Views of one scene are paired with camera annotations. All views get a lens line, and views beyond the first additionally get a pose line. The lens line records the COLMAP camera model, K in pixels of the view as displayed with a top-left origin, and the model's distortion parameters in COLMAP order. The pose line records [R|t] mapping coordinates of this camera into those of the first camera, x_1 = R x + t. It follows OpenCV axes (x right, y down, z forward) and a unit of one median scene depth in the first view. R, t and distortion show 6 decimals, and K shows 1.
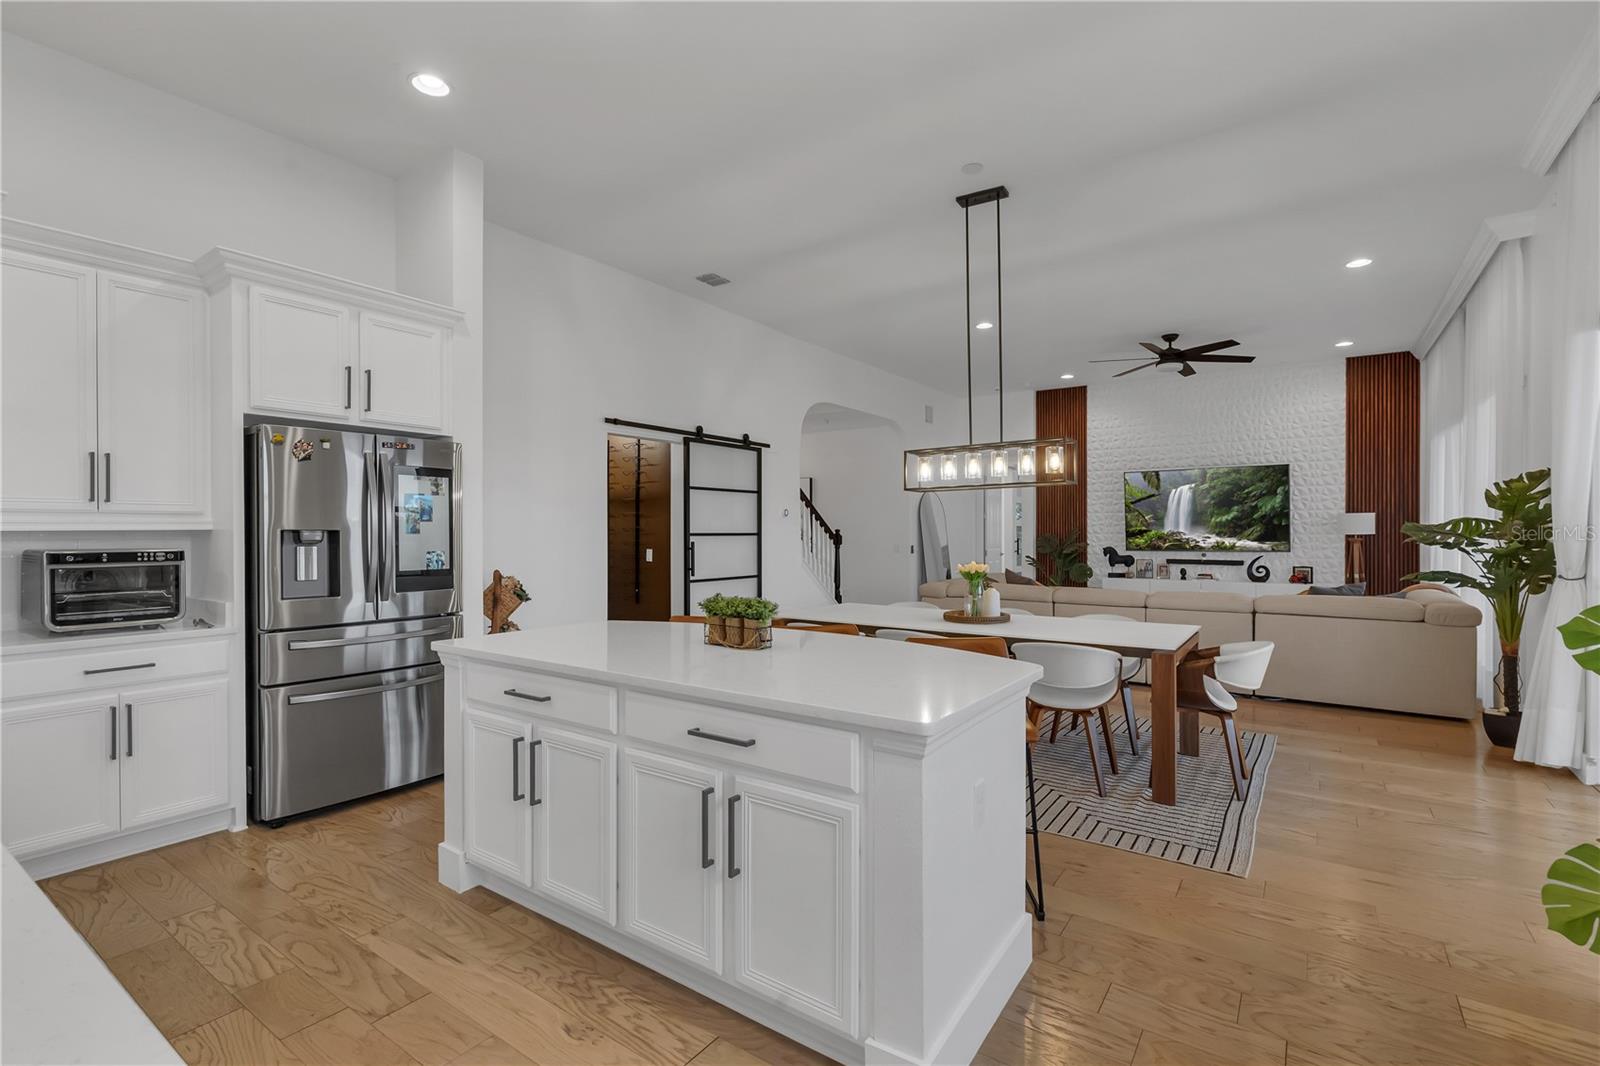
lens RADIAL K [[728.8, 0, 798.3], [0, 728.8, 542.3], [0, 0, 1]] dist [0.002231, 0.000077]
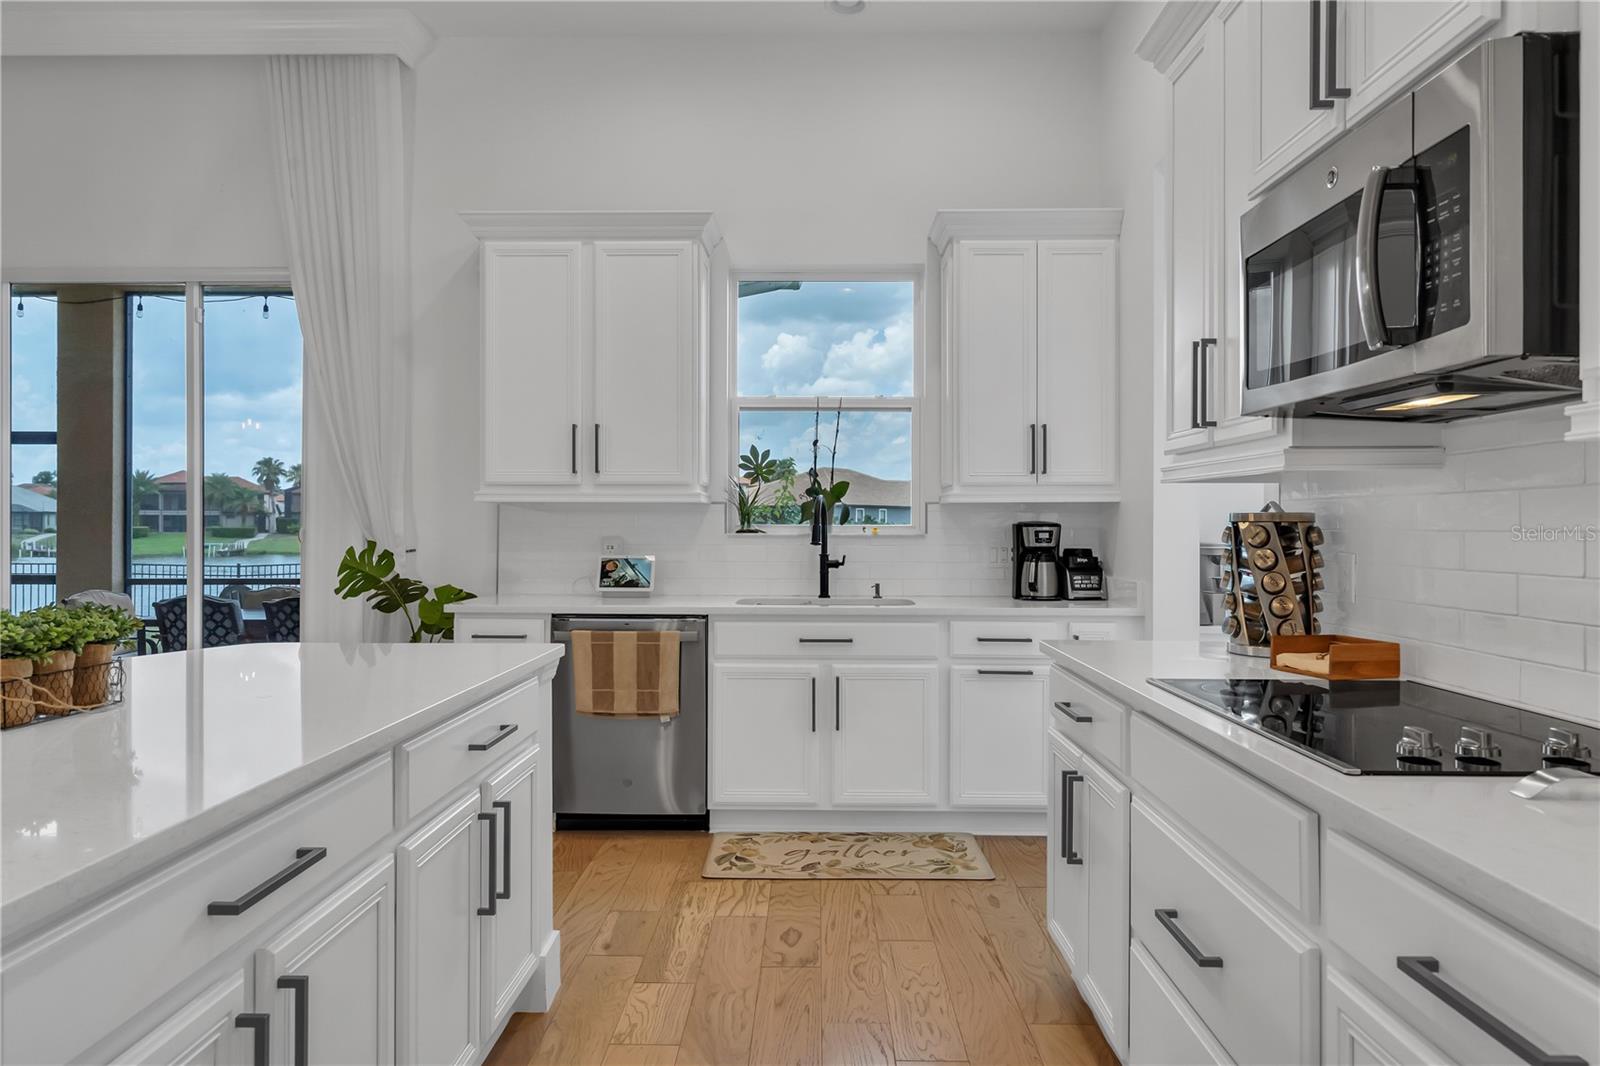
lens RADIAL K [[1005.8, 0, 800.0], [0, 1005.8, 533.0], [0, 0, 1]] dist [0.005210, -0.000037]
pose [[-0.556676, -0.005947, 0.830709, -0.238311], [0.009322, 0.999867, 0.013405, 0.006328], [-0.830678, 0.015205, -0.556546, 0.265342]]
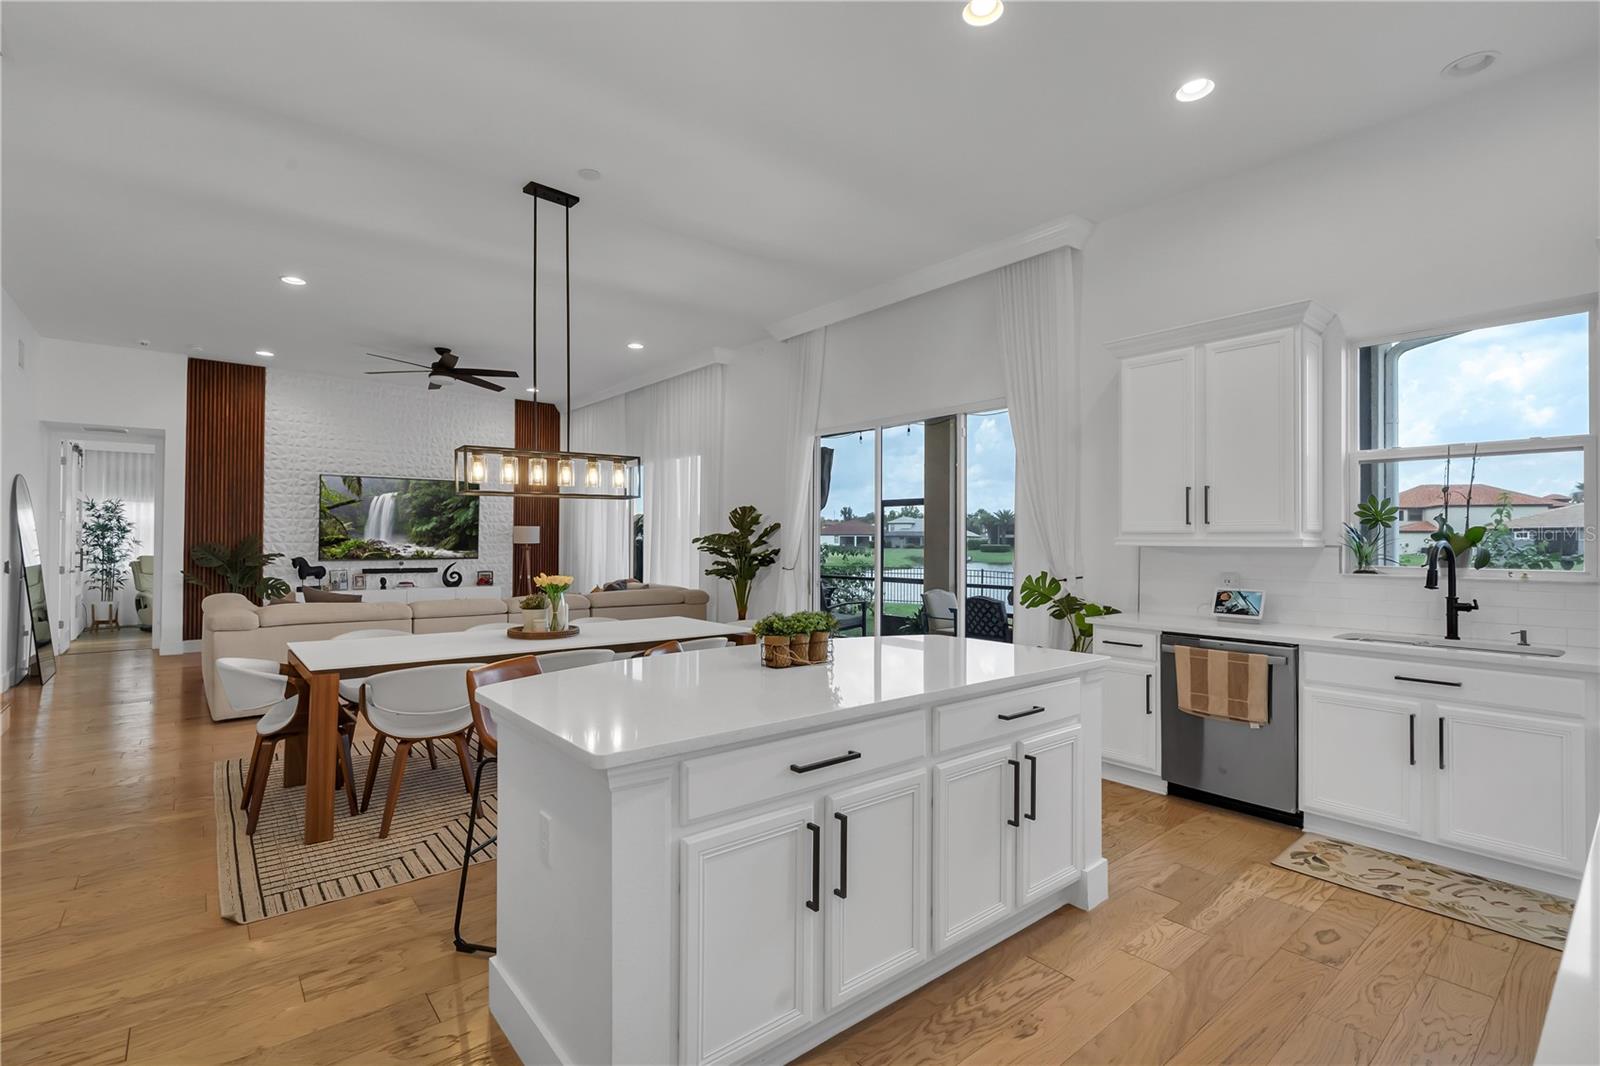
lens RADIAL K [[728.8, 0, 798.3], [0, 728.8, 542.3], [0, 0, 1]] dist [0.002231, 0.000077]
pose [[0.265605, 0.001904, 0.964080, -0.278746], [0.006924, 0.999968, -0.003883, -0.004590], [-0.964057, 0.007707, 0.265583, 0.205873]]
